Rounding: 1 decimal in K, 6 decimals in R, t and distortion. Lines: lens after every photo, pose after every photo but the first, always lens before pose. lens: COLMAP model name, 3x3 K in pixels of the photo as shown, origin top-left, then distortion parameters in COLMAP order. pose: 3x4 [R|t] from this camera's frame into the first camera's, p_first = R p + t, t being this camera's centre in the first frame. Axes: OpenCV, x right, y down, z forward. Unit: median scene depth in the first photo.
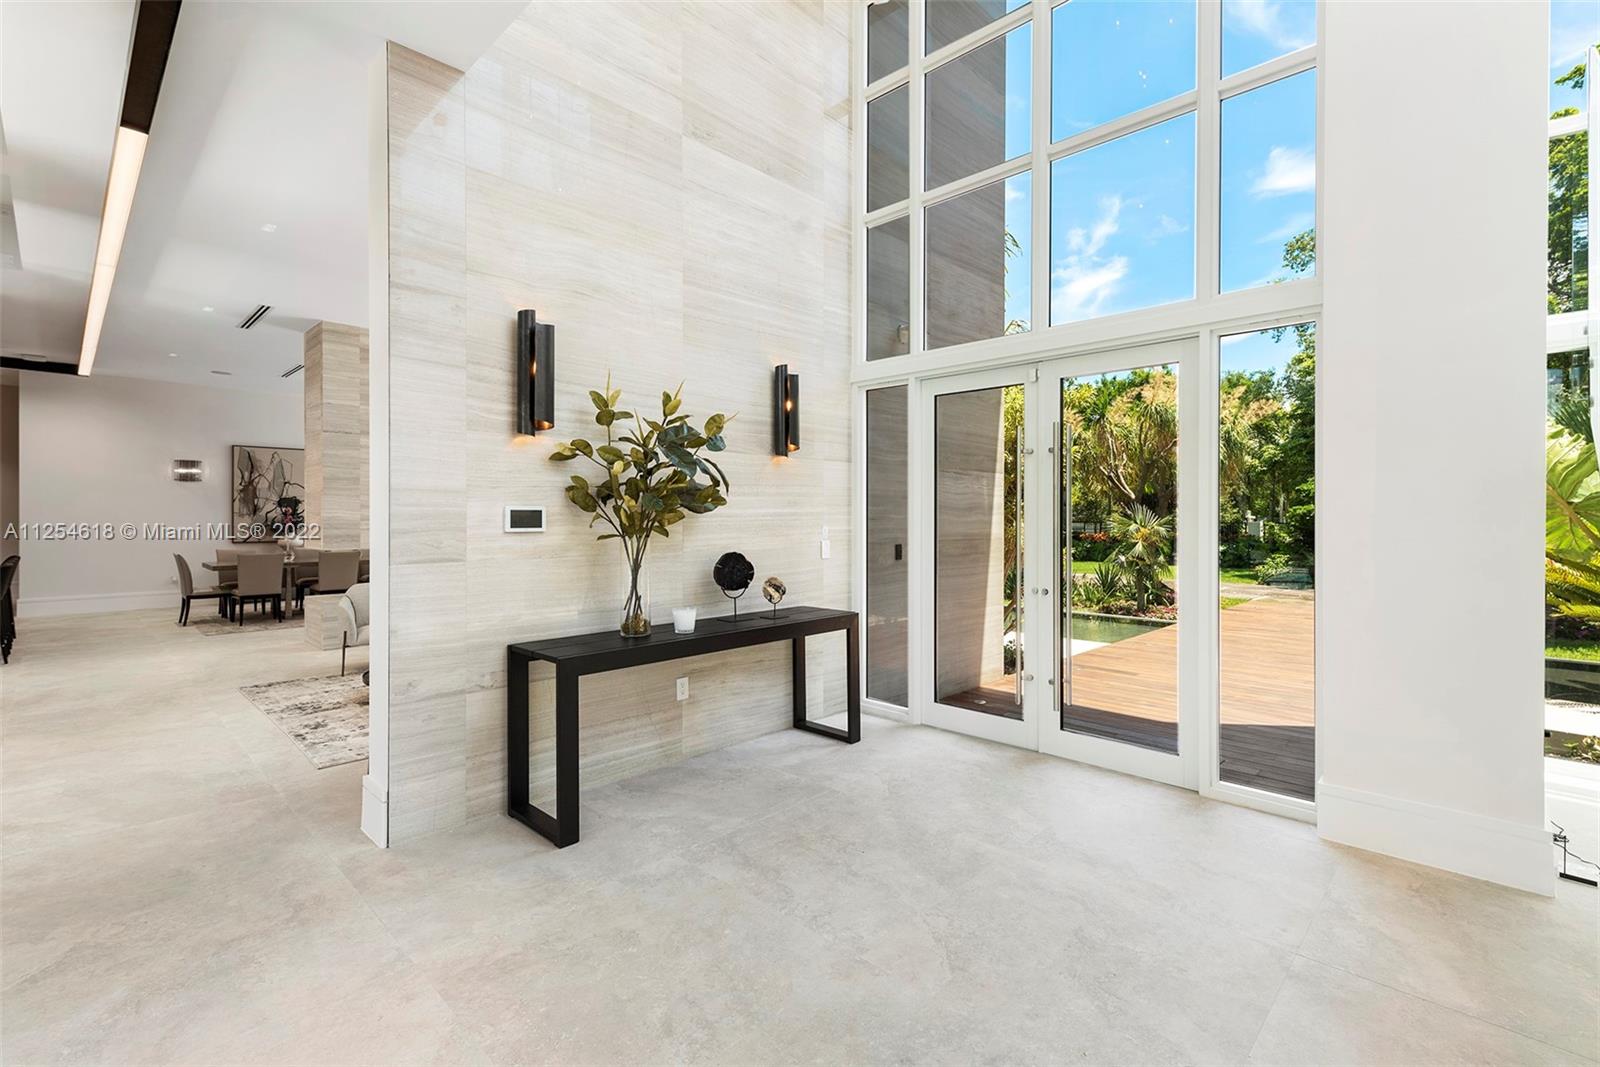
lens RADIAL K [[728.0, 0, 797.1], [0, 728.0, 506.7], [0, 0, 1]] dist [0.012083, -0.004776]
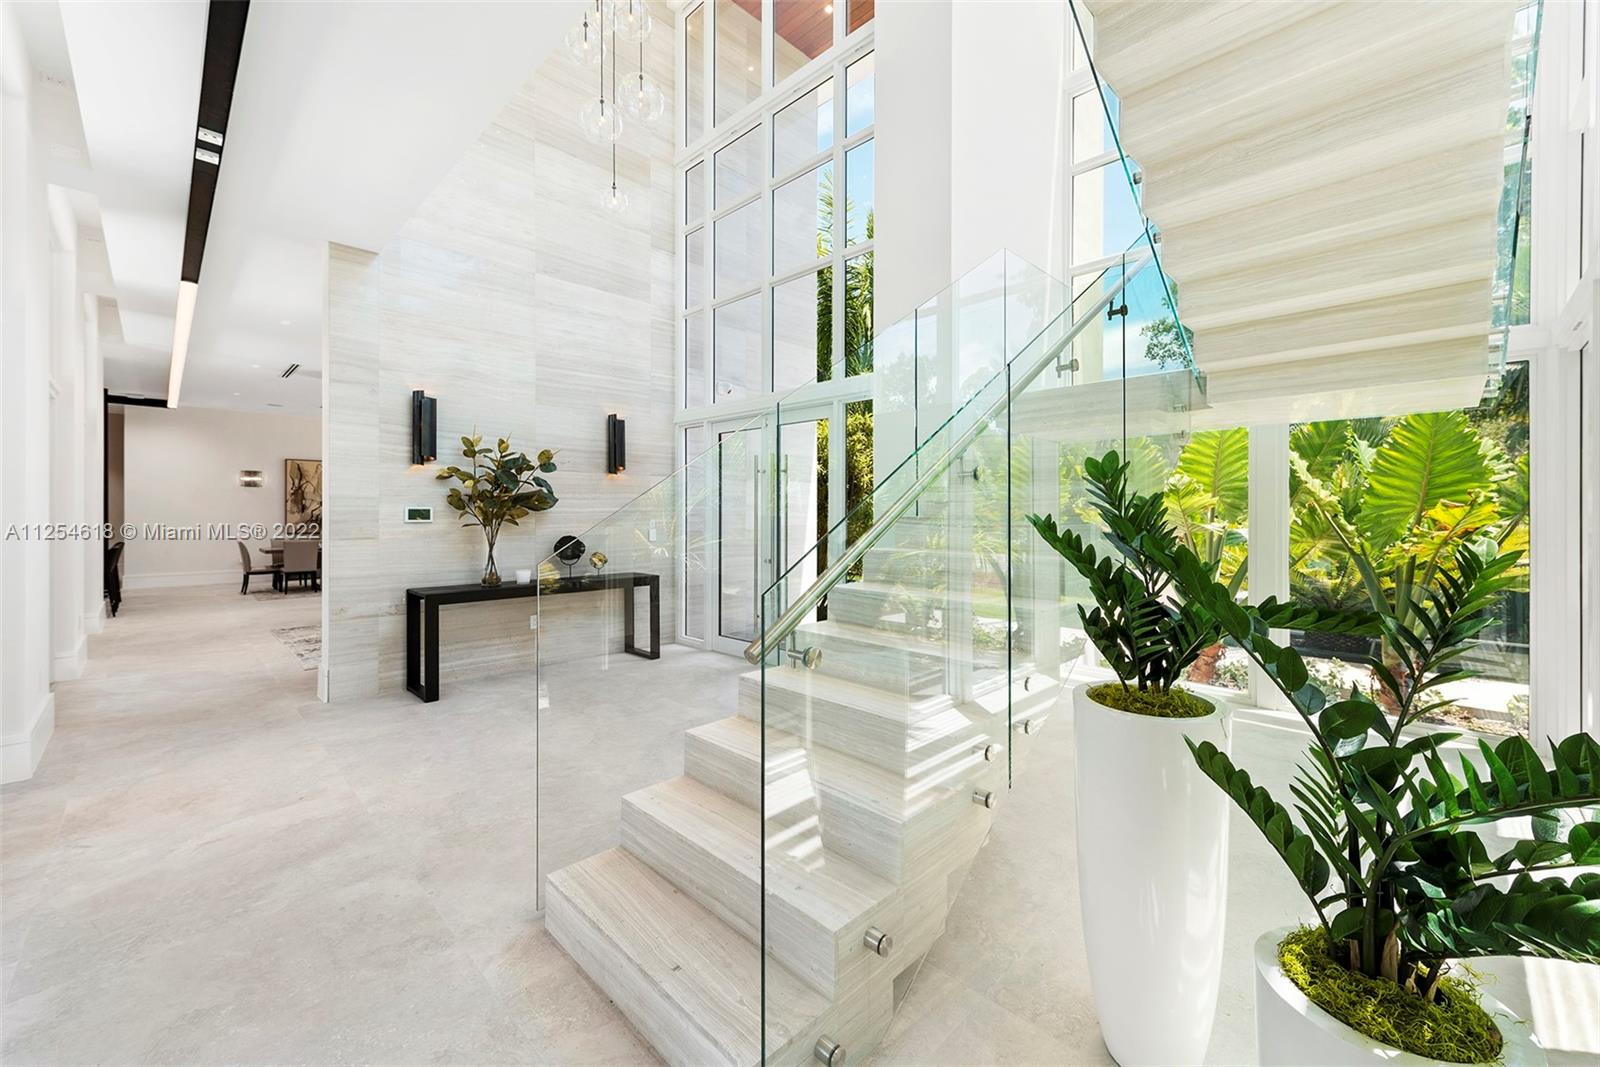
lens RADIAL K [[635.6, 0, 793.0], [0, 635.6, 504.3], [0, 0, 1]] dist [0.001255, -0.000557]
pose [[0.999983, -0.000408, -0.005861, 0.444264], [0.000399, 0.999999, -0.001451, -0.003729], [0.005862, 0.001448, 0.999982, -0.408115]]
